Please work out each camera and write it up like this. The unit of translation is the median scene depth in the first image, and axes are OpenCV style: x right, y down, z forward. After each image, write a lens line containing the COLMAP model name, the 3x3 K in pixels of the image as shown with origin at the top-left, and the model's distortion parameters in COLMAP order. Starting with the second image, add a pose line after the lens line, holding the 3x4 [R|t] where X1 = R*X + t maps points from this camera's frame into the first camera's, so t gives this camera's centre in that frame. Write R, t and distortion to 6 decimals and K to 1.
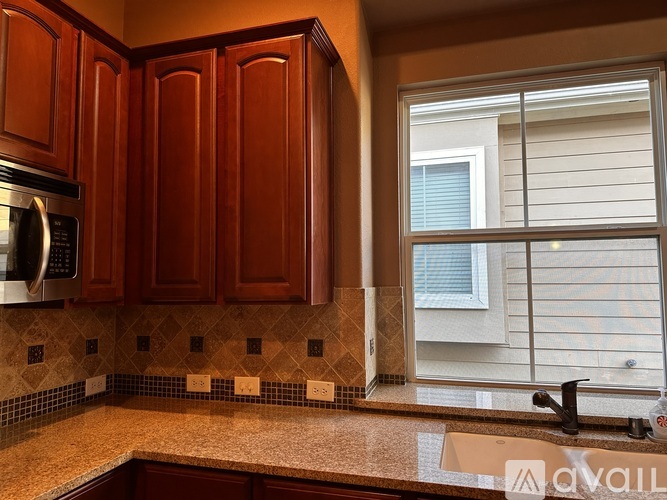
lens RADIAL K [[480.8, 0, 333.5], [0, 480.8, 250.0], [0, 0, 1]] dist [-0.005712, -0.003385]
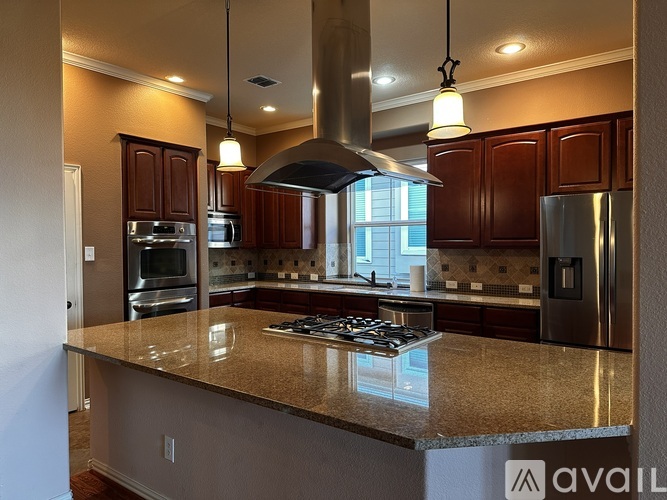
lens RADIAL K [[480.8, 0, 333.5], [0, 480.8, 250.0], [0, 0, 1]] dist [-0.005712, -0.003385]
pose [[0.928945, 0.007726, -0.370137, 1.218714], [0.025226, 0.996138, 0.084104, -0.134051], [0.369357, -0.087465, 0.925162, -1.766588]]
